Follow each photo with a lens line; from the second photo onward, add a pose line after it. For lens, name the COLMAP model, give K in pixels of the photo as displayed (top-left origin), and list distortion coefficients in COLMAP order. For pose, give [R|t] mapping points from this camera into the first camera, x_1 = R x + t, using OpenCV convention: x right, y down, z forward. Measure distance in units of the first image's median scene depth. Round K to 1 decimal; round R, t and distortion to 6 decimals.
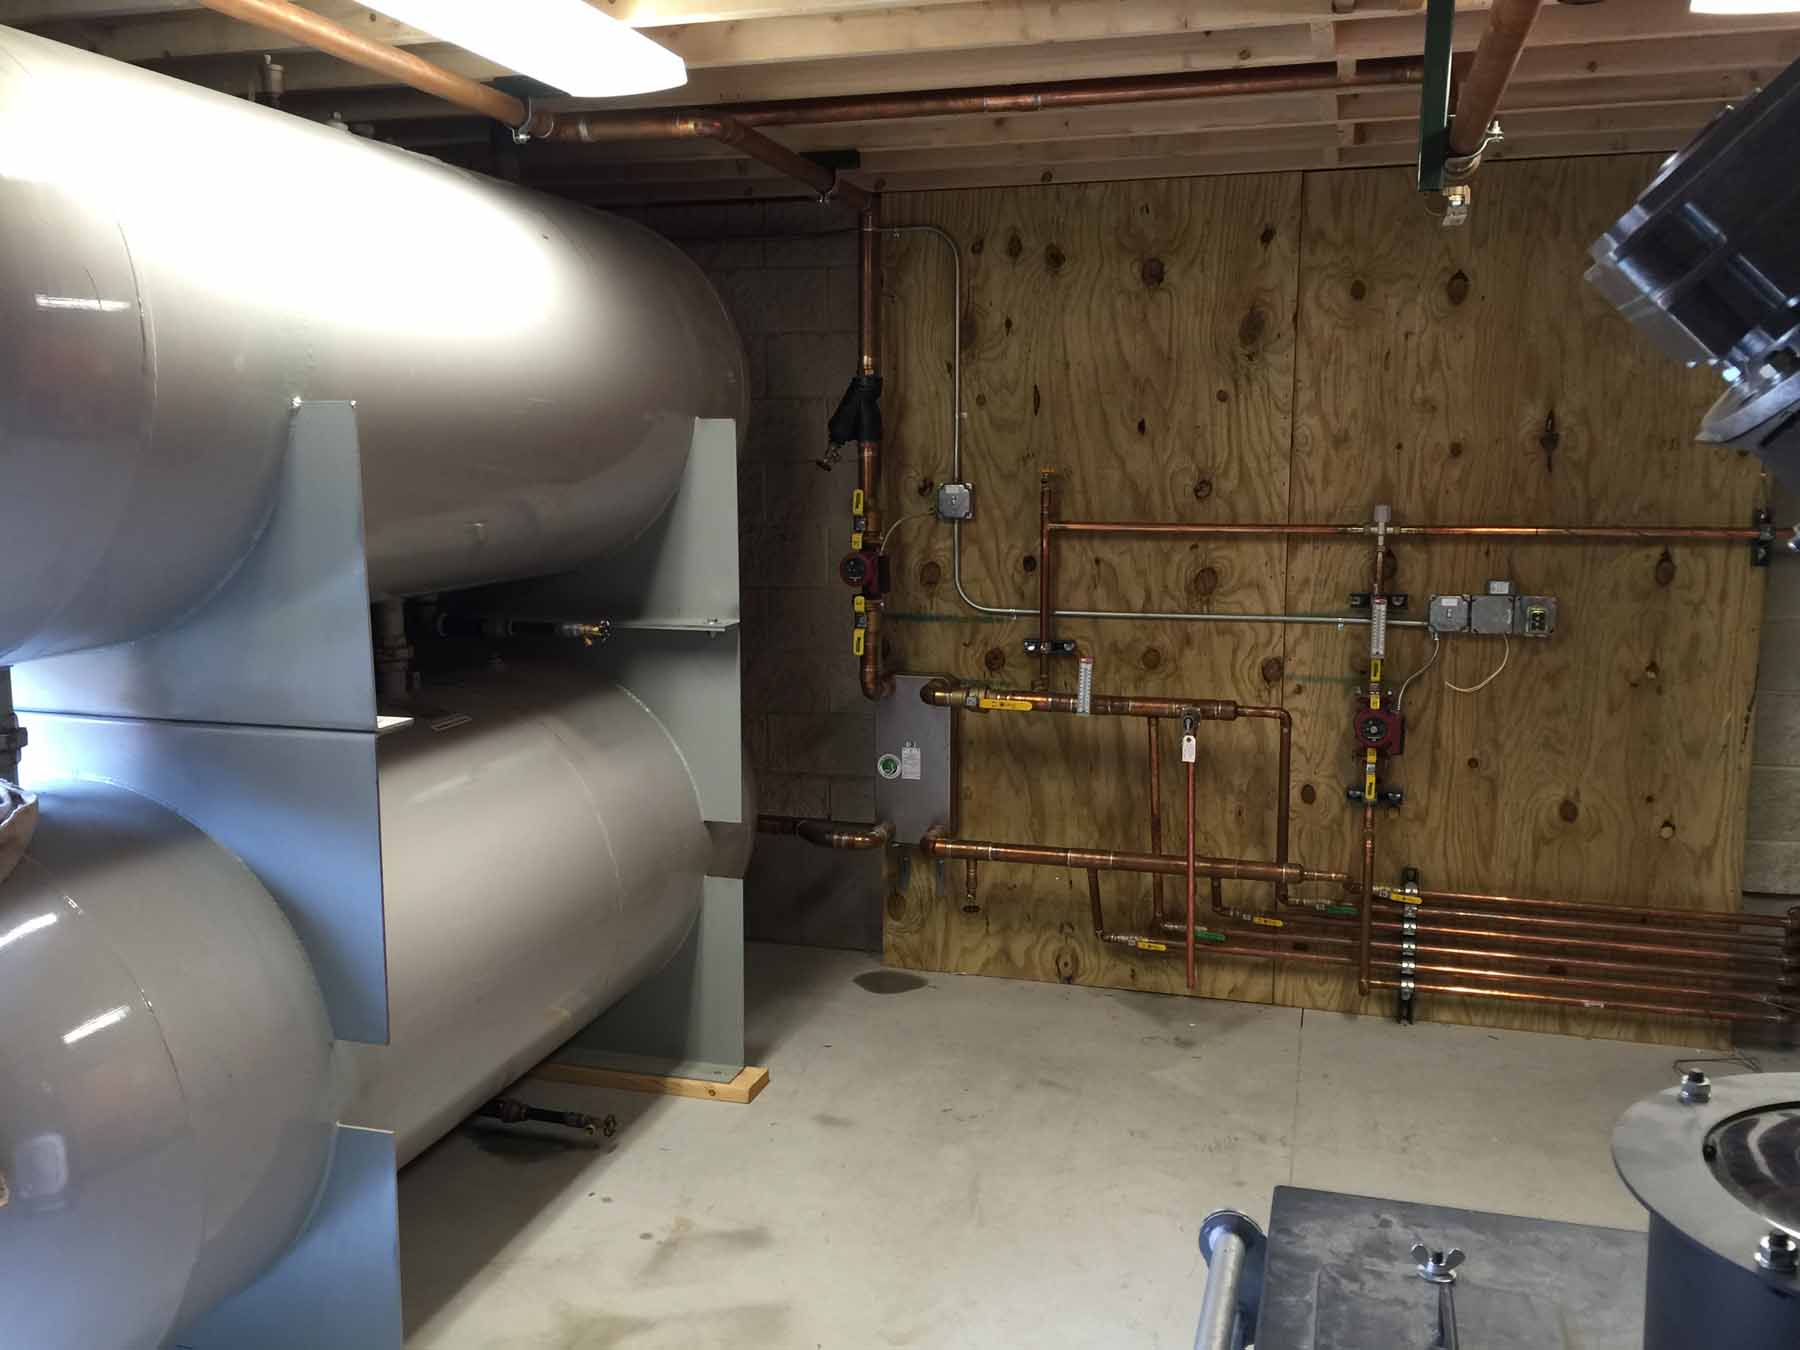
lens RADIAL K [[1536.1, 0, 903.9], [0, 1536.1, 669.2], [0, 0, 1]] dist [0.095724, -0.128207]
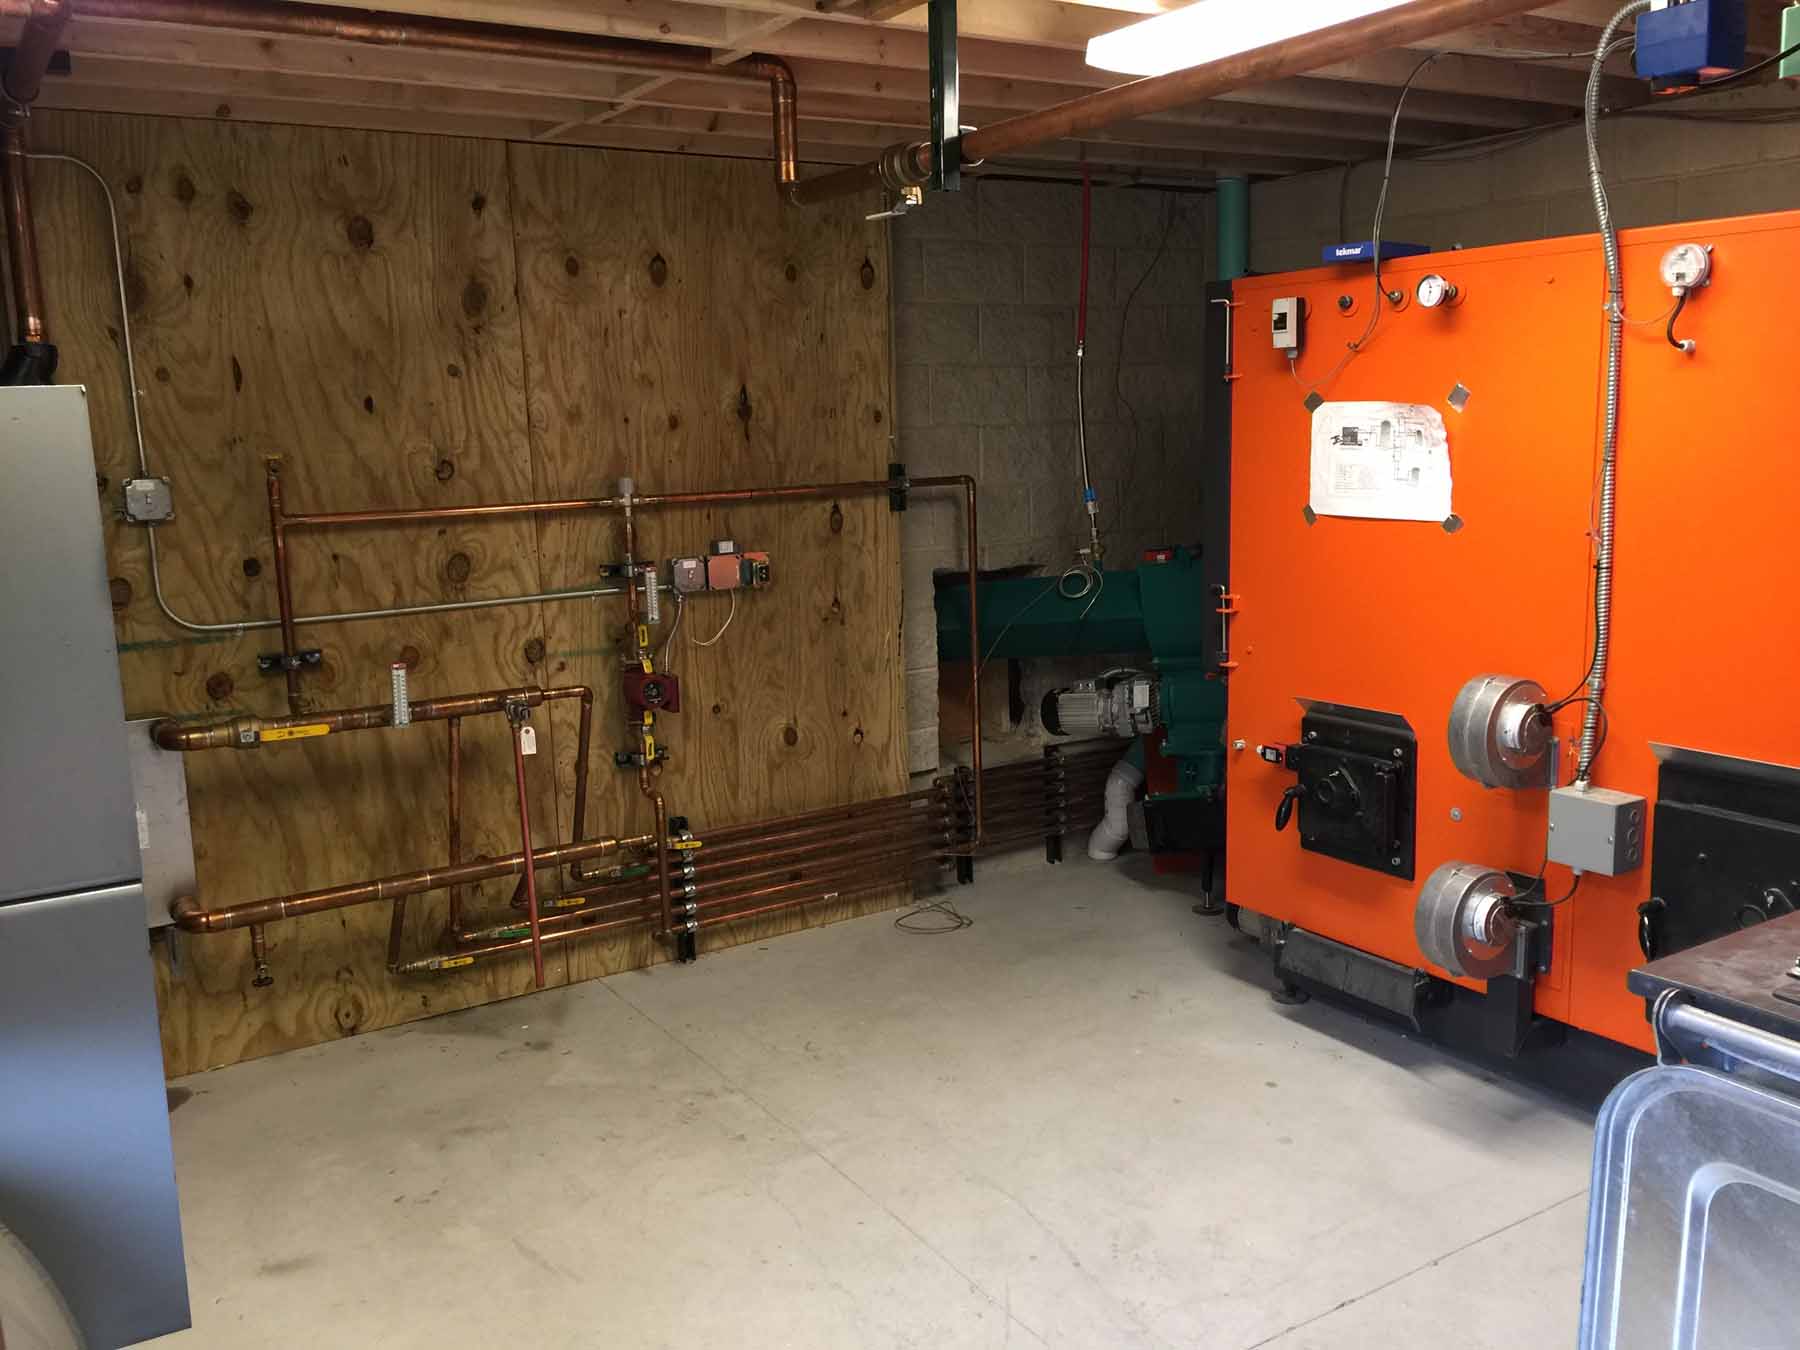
lens RADIAL K [[1536.1, 0, 903.9], [0, 1536.1, 669.2], [0, 0, 1]] dist [0.095724, -0.128207]
pose [[0.668634, -0.146255, 0.729067, -0.328023], [0.135366, 0.988024, 0.074058, -0.029461], [-0.731167, 0.049173, 0.680424, 0.163722]]
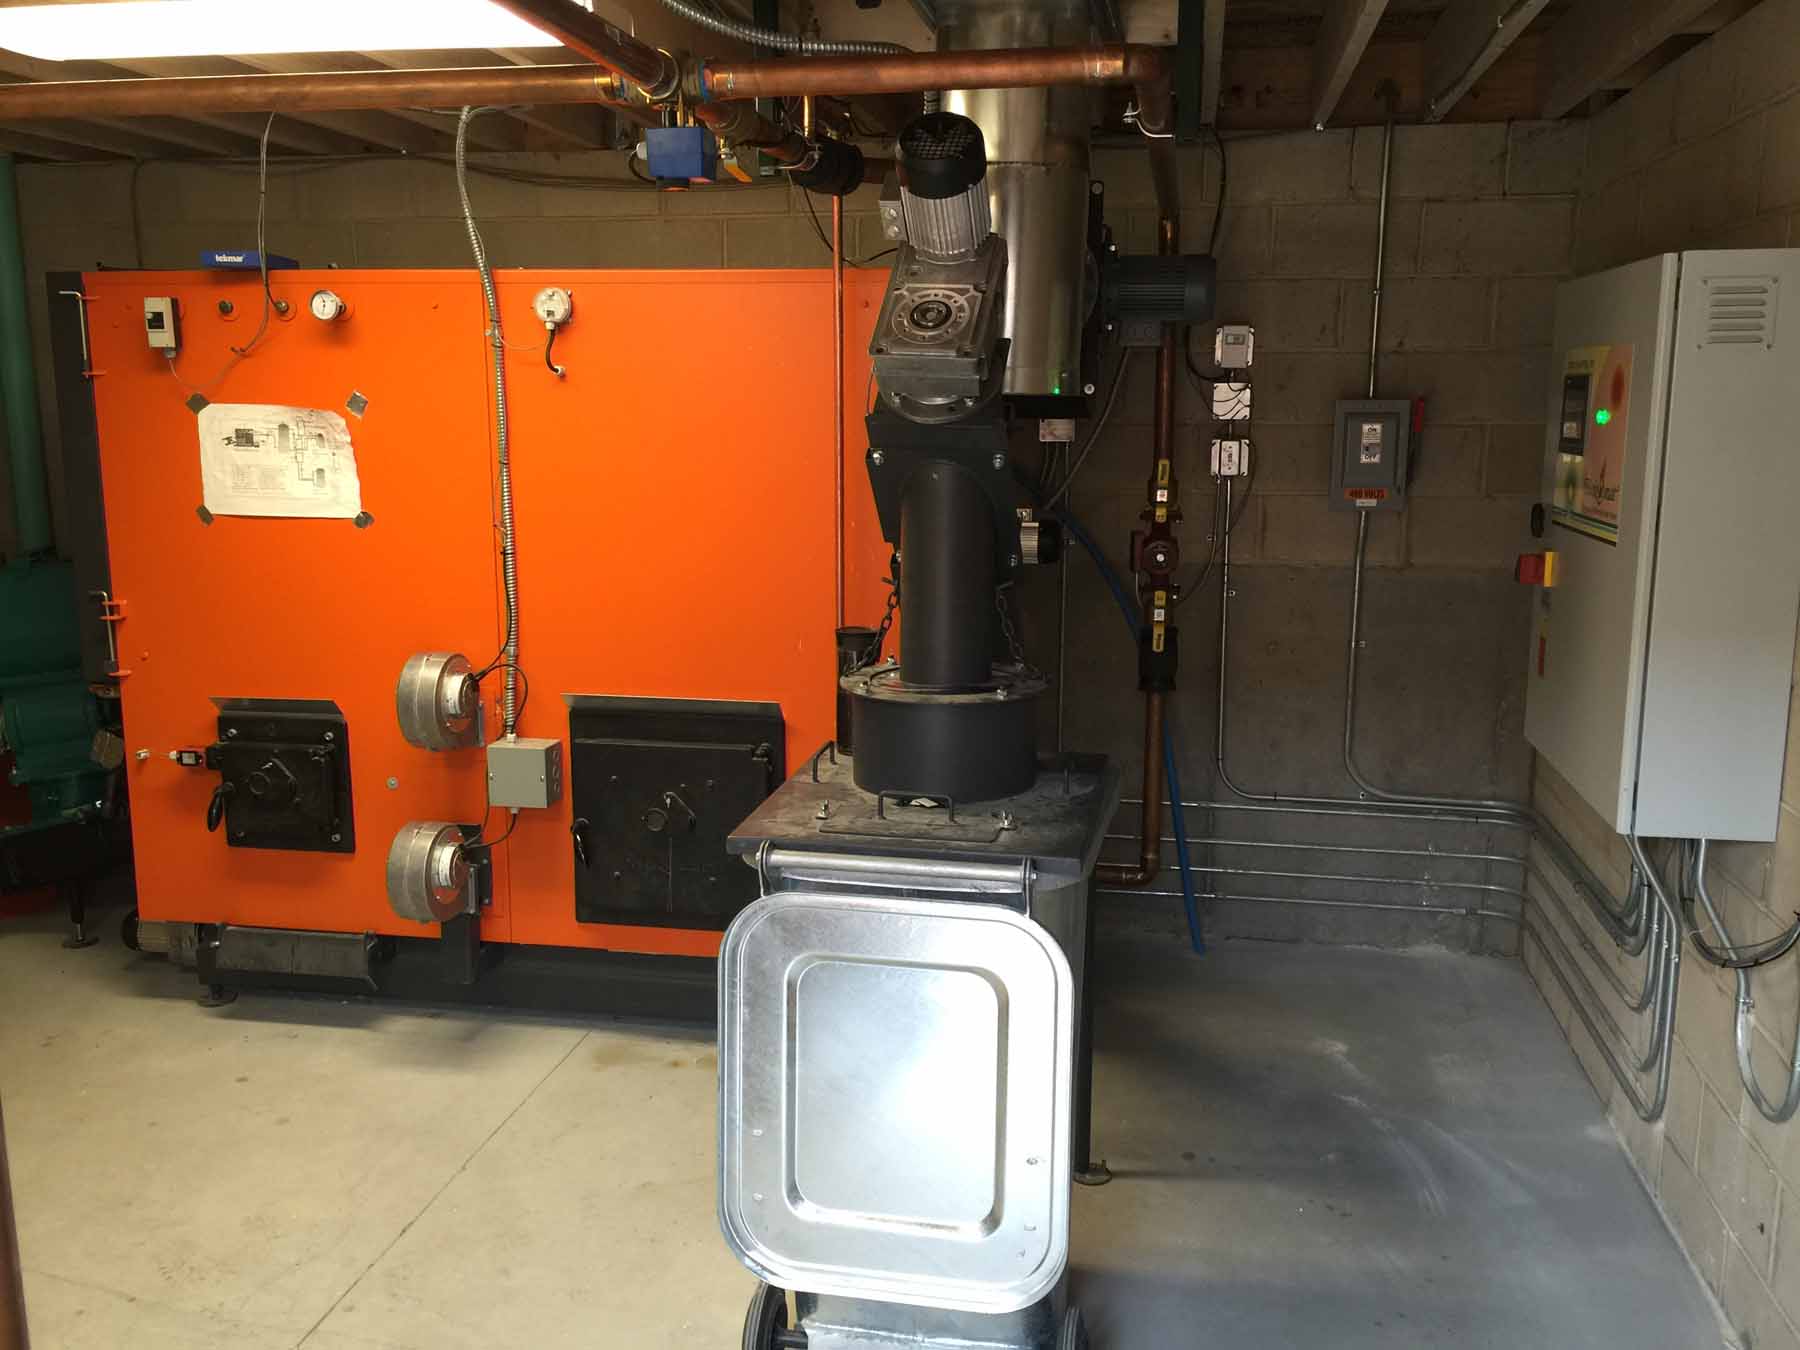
lens RADIAL K [[1536.1, 0, 903.9], [0, 1536.1, 669.2], [0, 0, 1]] dist [0.095724, -0.128207]
pose [[-0.092229, -0.180931, 0.979162, -0.449748], [0.137997, 0.971541, 0.192521, -0.051581], [-0.986129, 0.152877, -0.064637, 0.271012]]
